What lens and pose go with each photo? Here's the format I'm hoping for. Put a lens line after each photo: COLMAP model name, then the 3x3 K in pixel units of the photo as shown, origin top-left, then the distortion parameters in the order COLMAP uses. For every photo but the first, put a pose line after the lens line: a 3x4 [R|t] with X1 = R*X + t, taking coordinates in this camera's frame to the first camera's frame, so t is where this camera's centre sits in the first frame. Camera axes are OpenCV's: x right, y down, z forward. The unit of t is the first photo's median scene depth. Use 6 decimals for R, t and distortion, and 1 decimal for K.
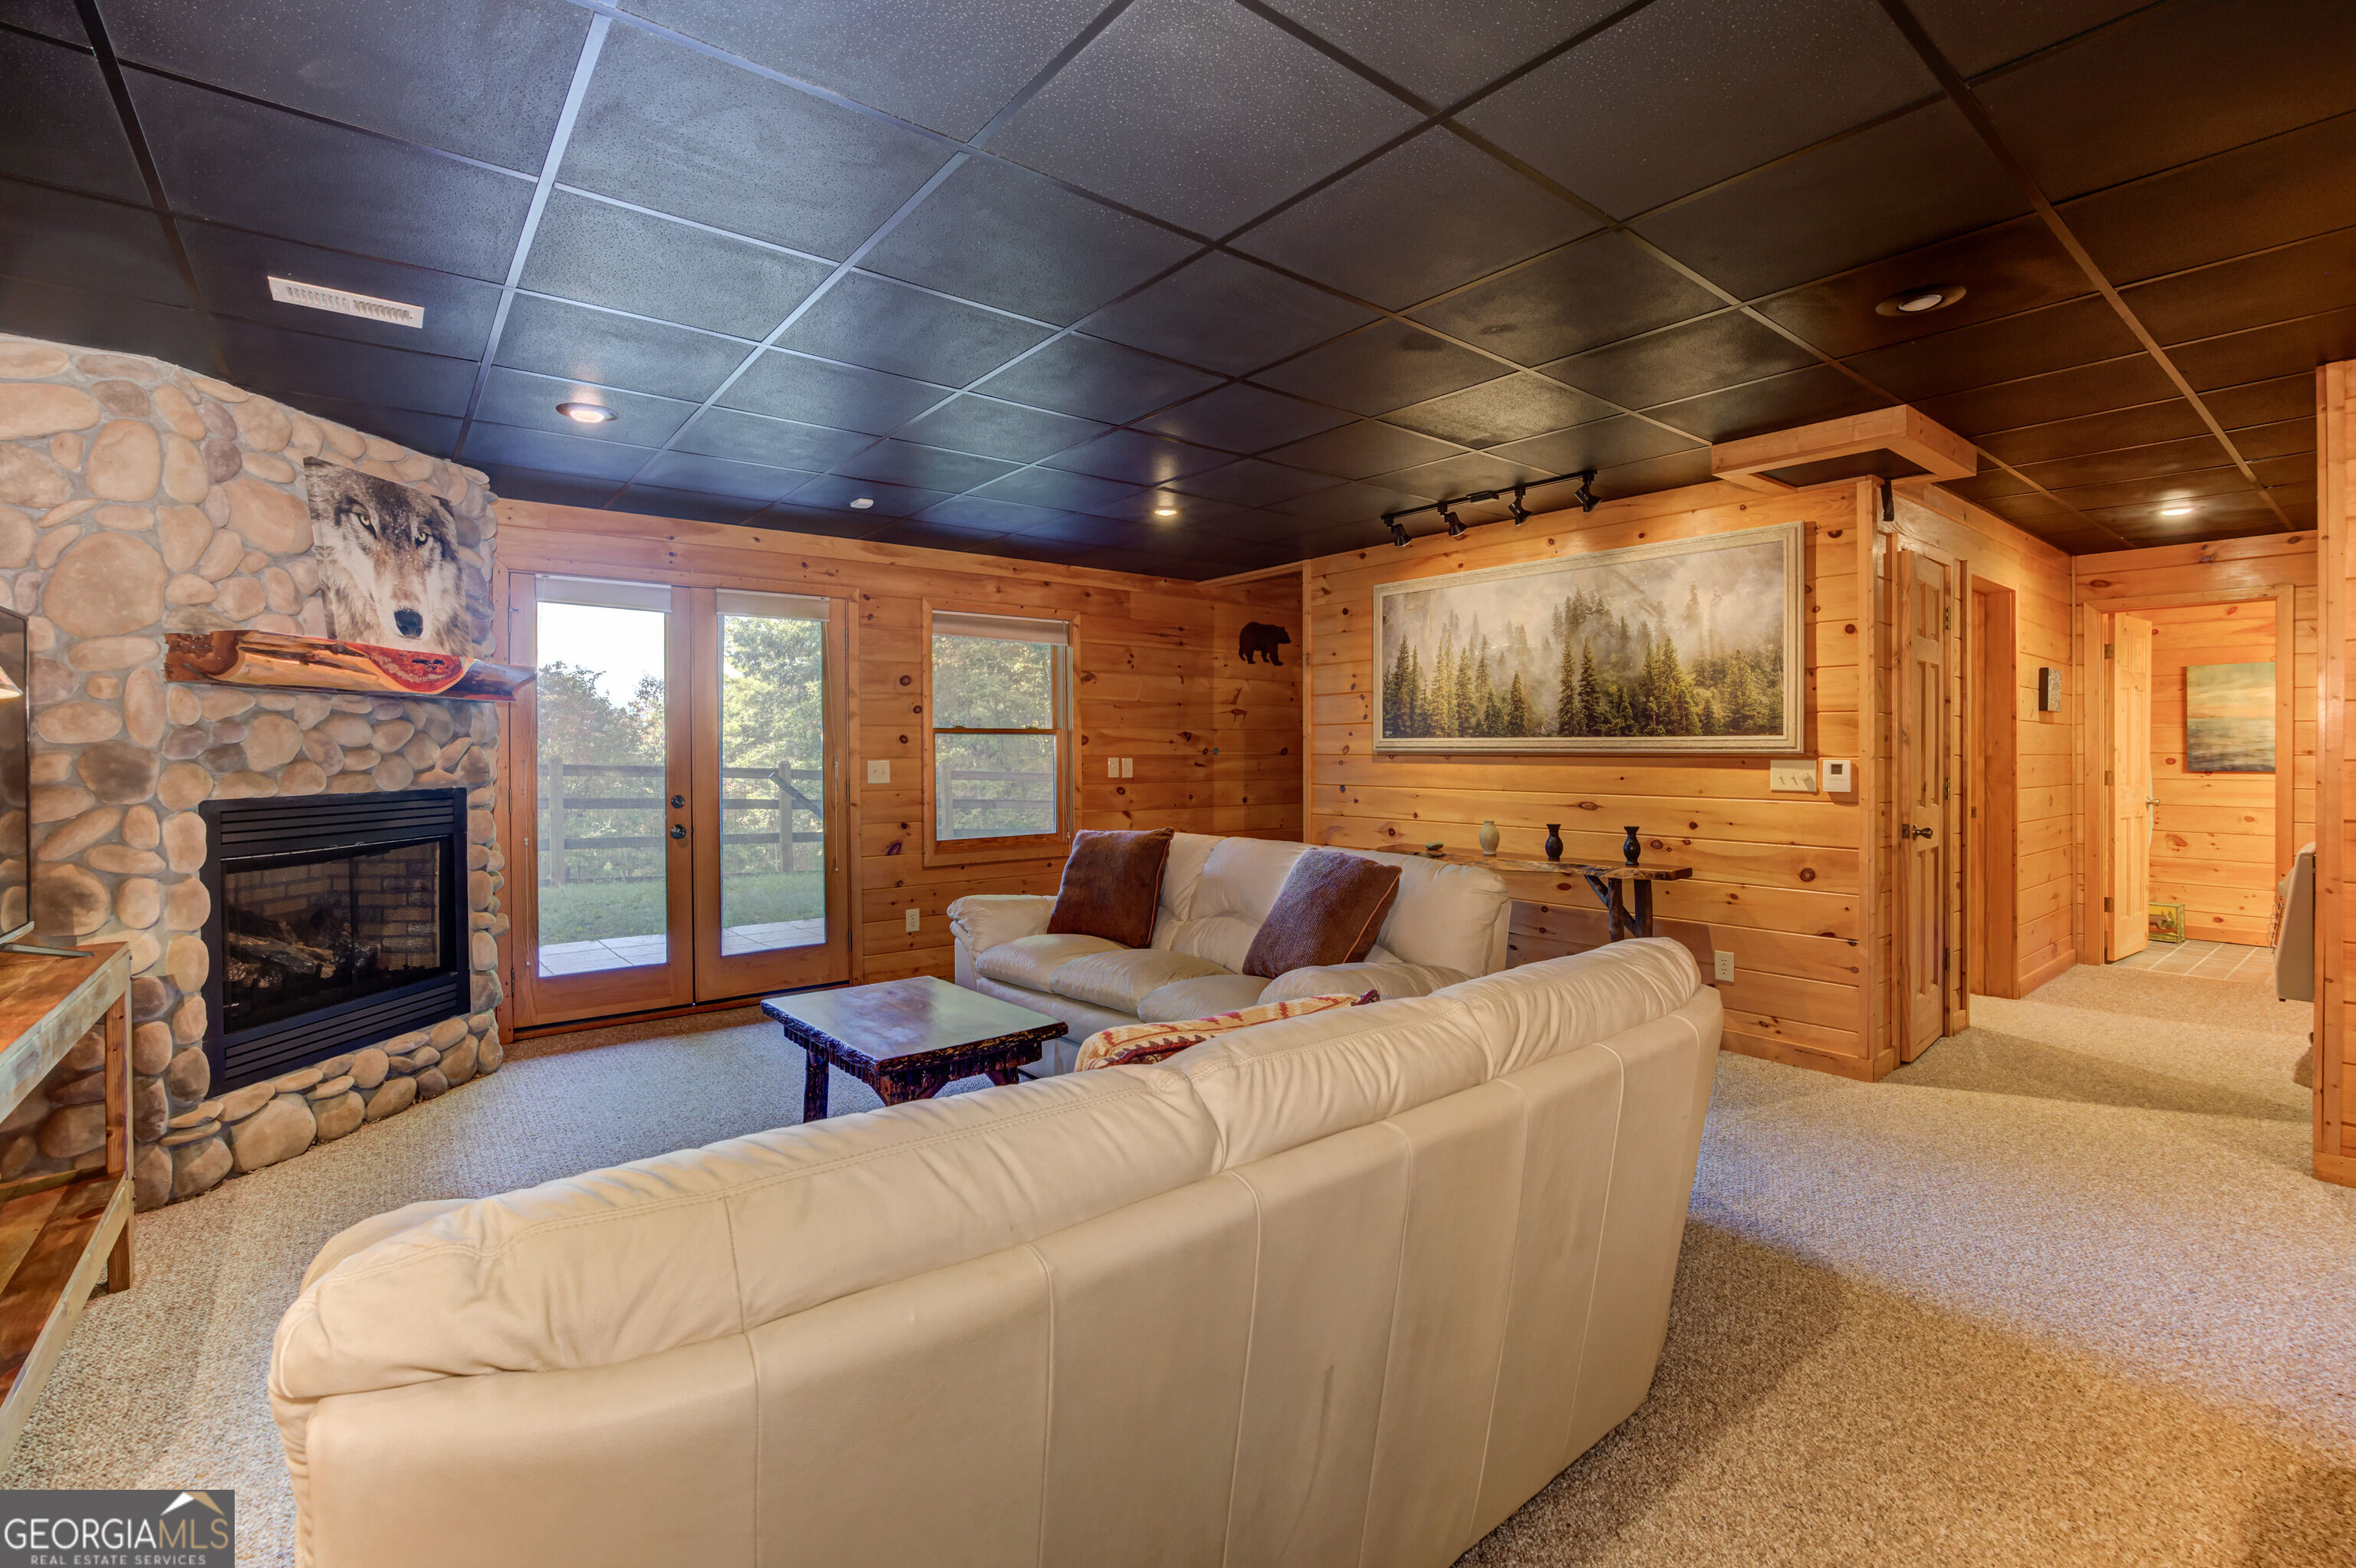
lens RADIAL K [[1060.4, 0, 1184.2], [0, 1060.4, 752.7], [0, 0, 1]] dist [-0.053124, 0.018268]
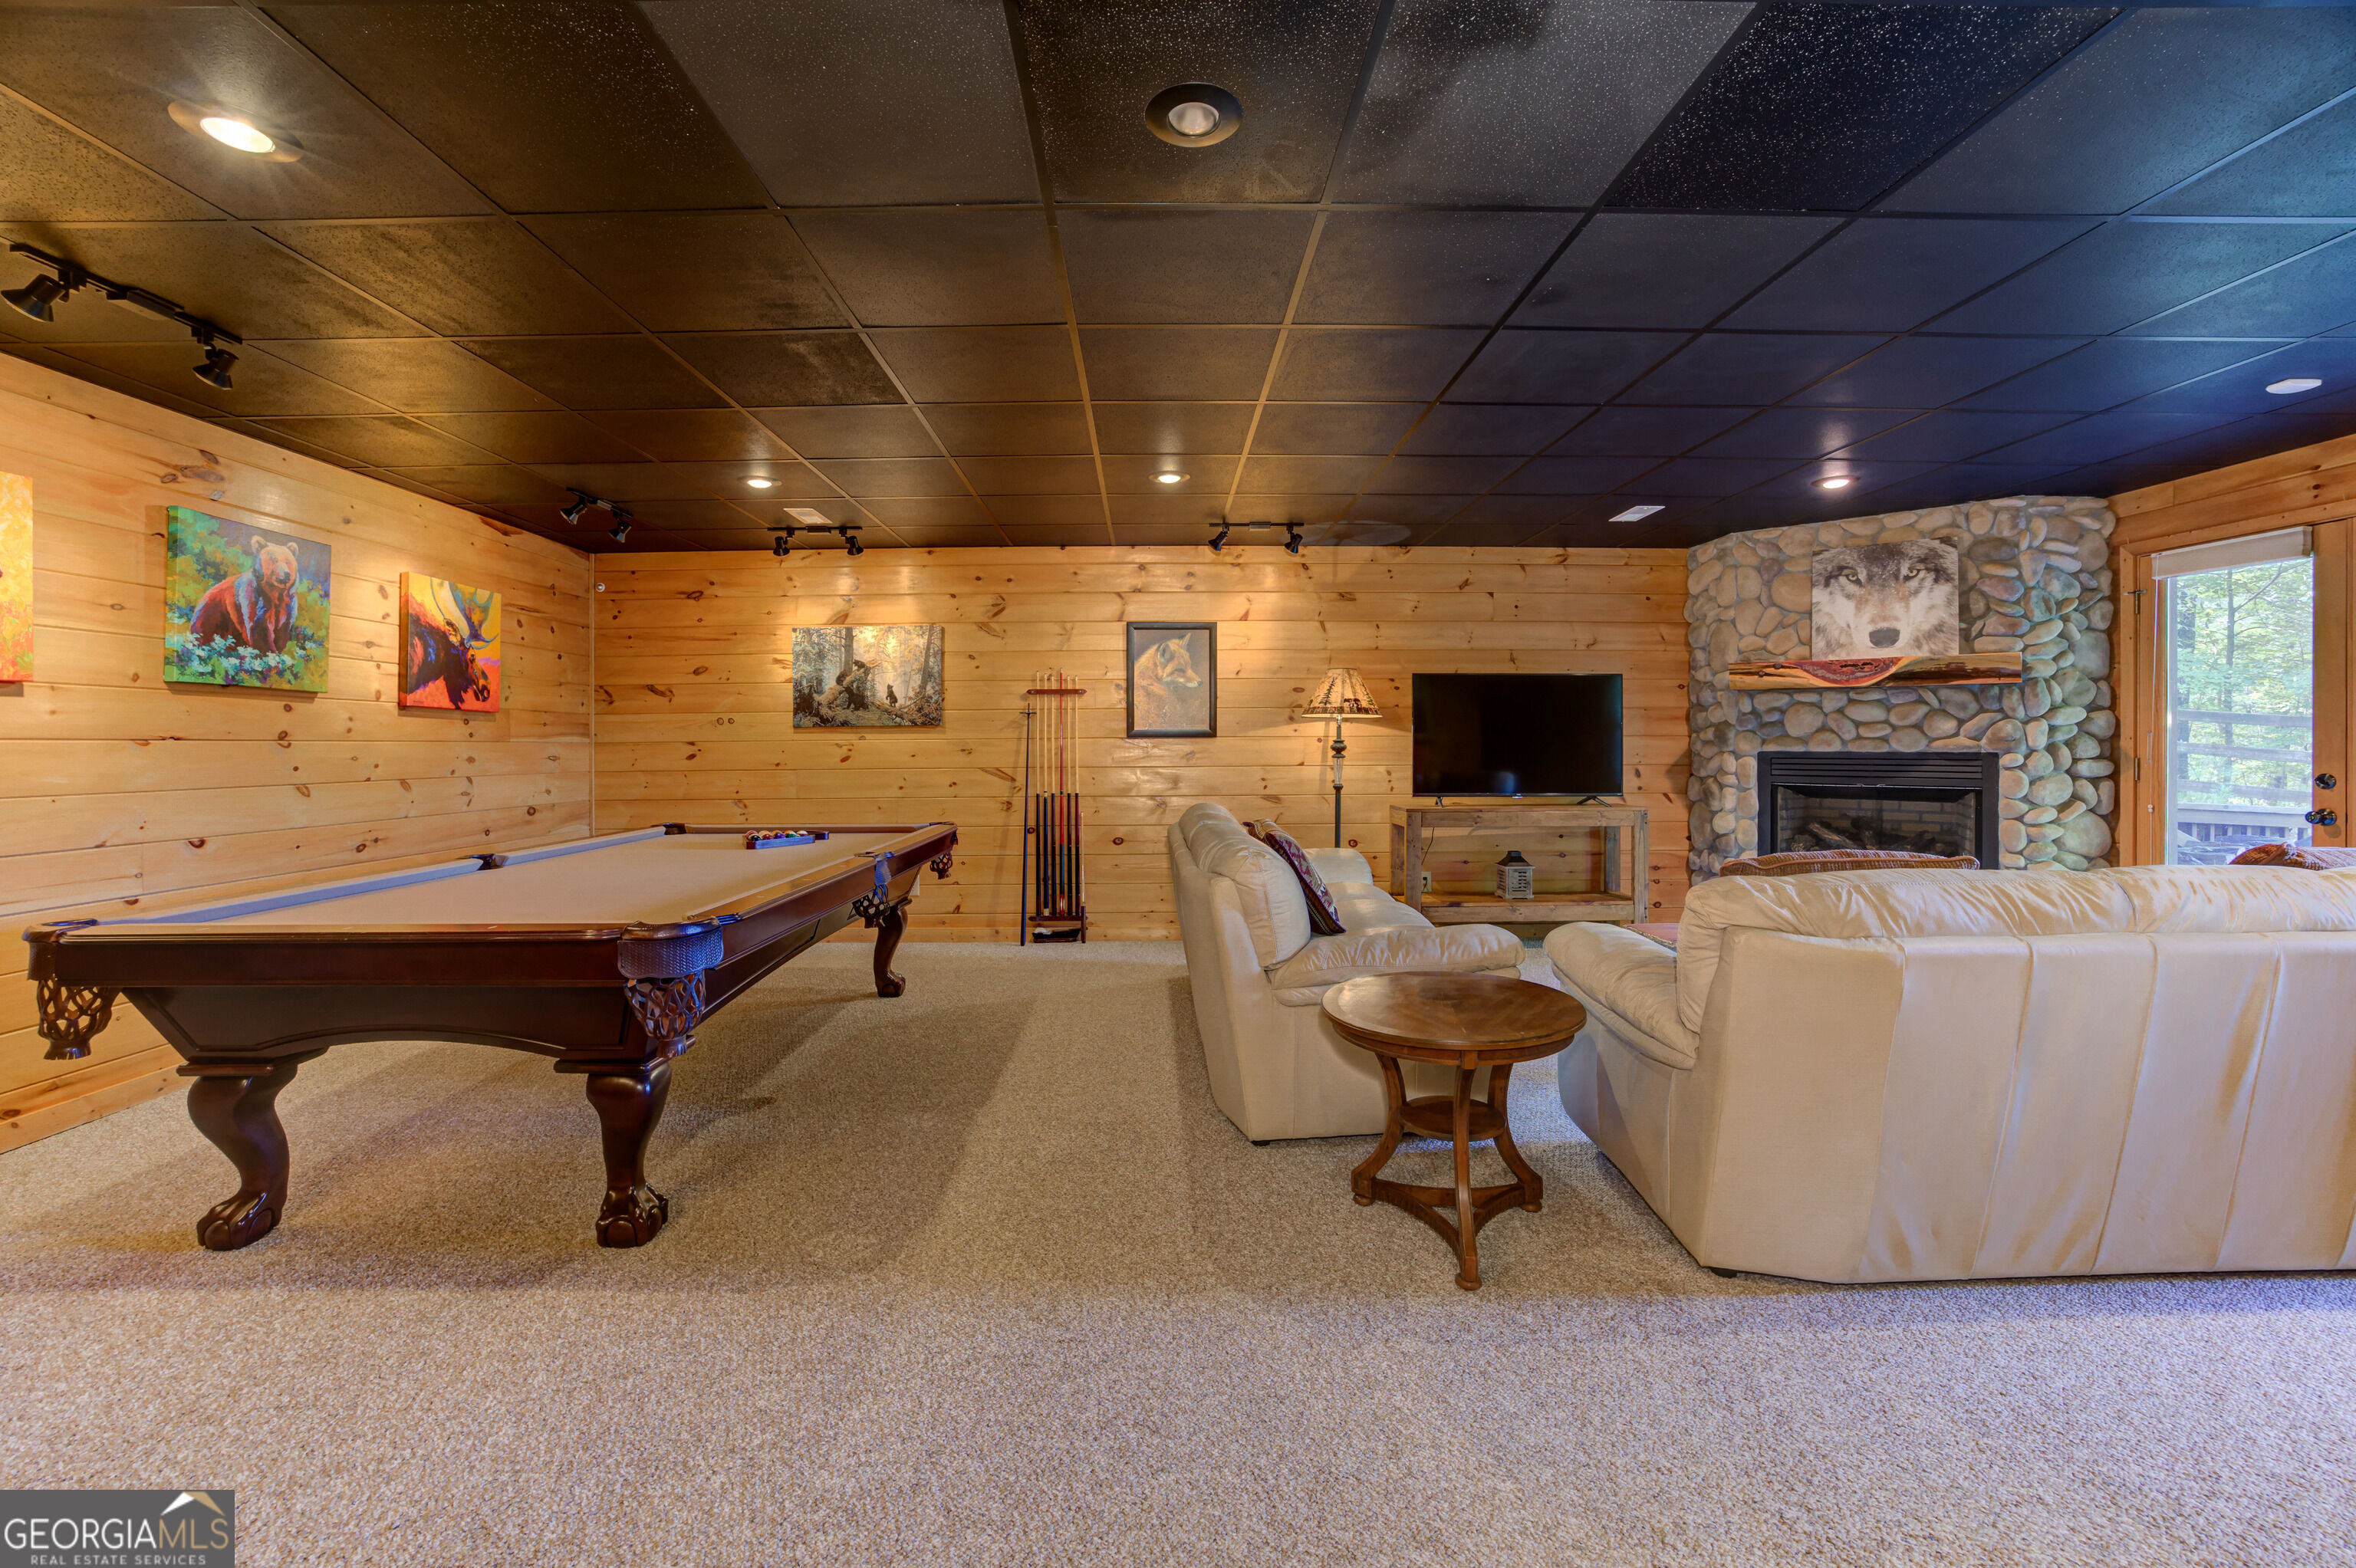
lens RADIAL K [[933.1, 0, 1160.5], [0, 933.1, 743.6], [0, 0, 1]] dist [-0.060285, 0.016563]
pose [[-0.627137, 0.008113, -0.778867, 0.786180], [0.001803, 0.999958, 0.008964, 0.010879], [0.778907, 0.004218, -0.627125, 0.876401]]
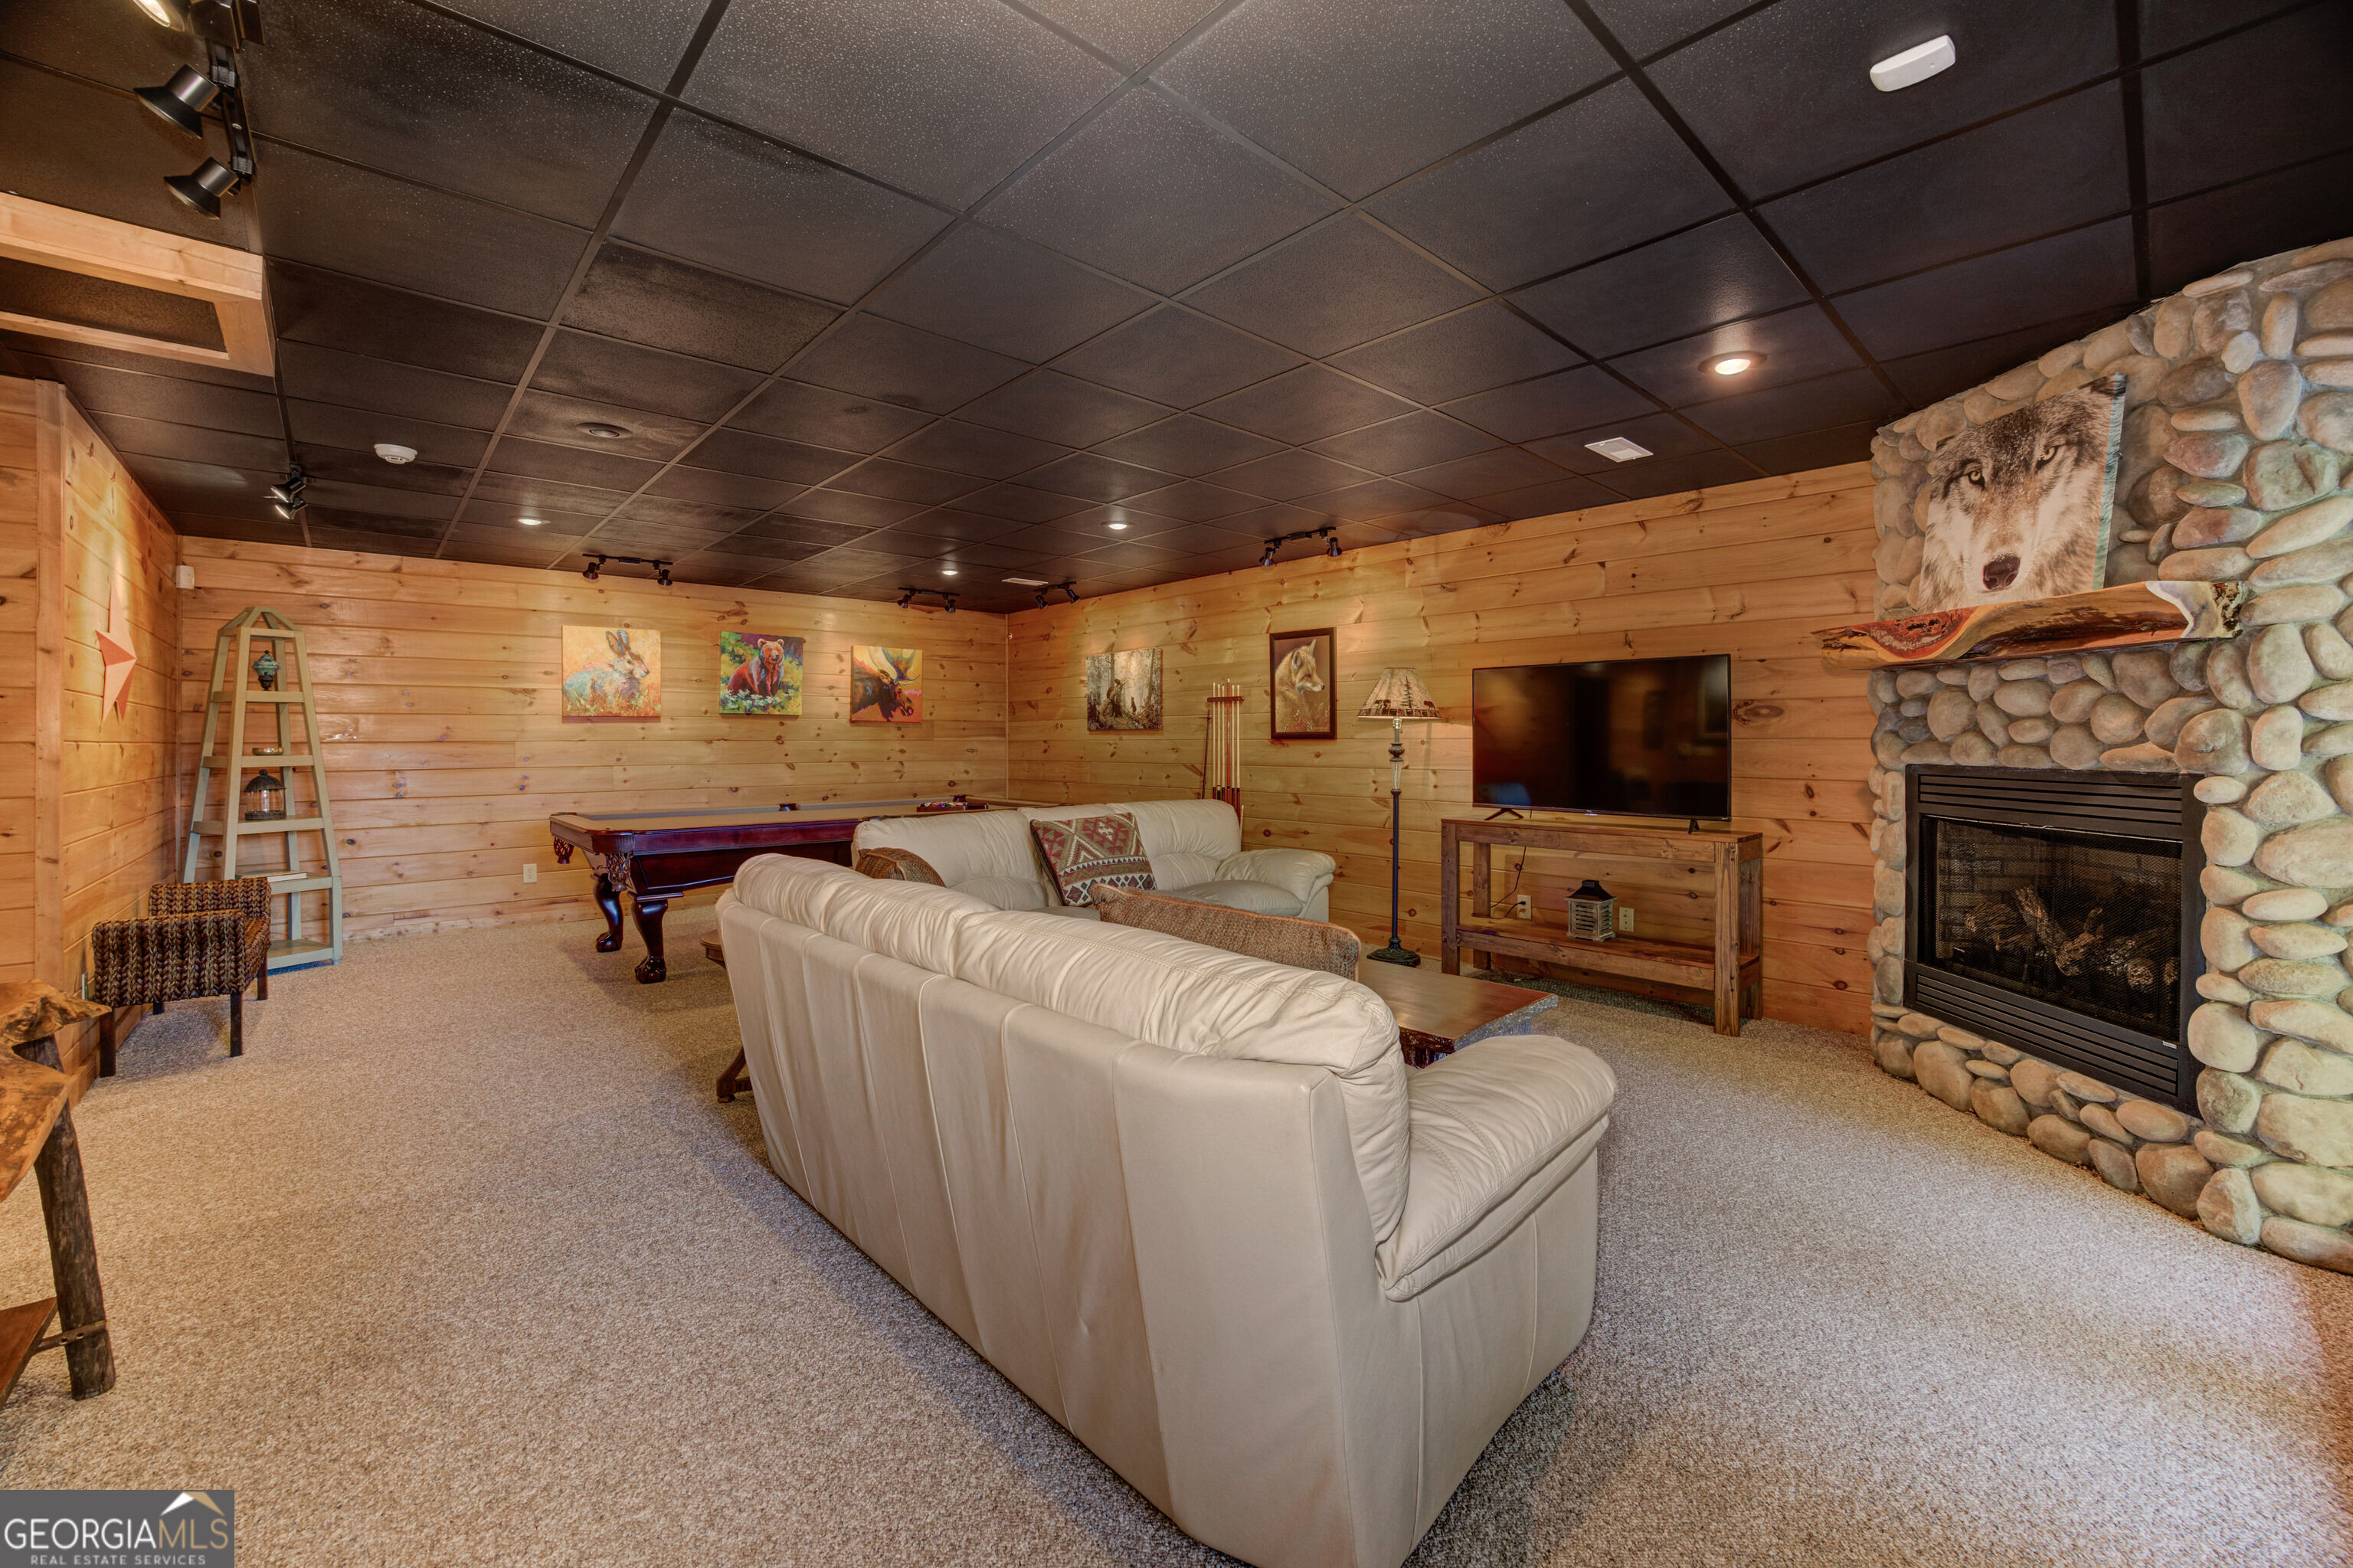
lens RADIAL K [[950.4, 0, 1171.8], [0, 950.4, 728.9], [0, 0, 1]] dist [-0.035447, 0.000501]
pose [[-0.998559, 0.006711, -0.053248, -0.014719], [0.006872, 0.999972, -0.002842, 0.002013], [0.053228, -0.003203, -0.998577, 1.511033]]
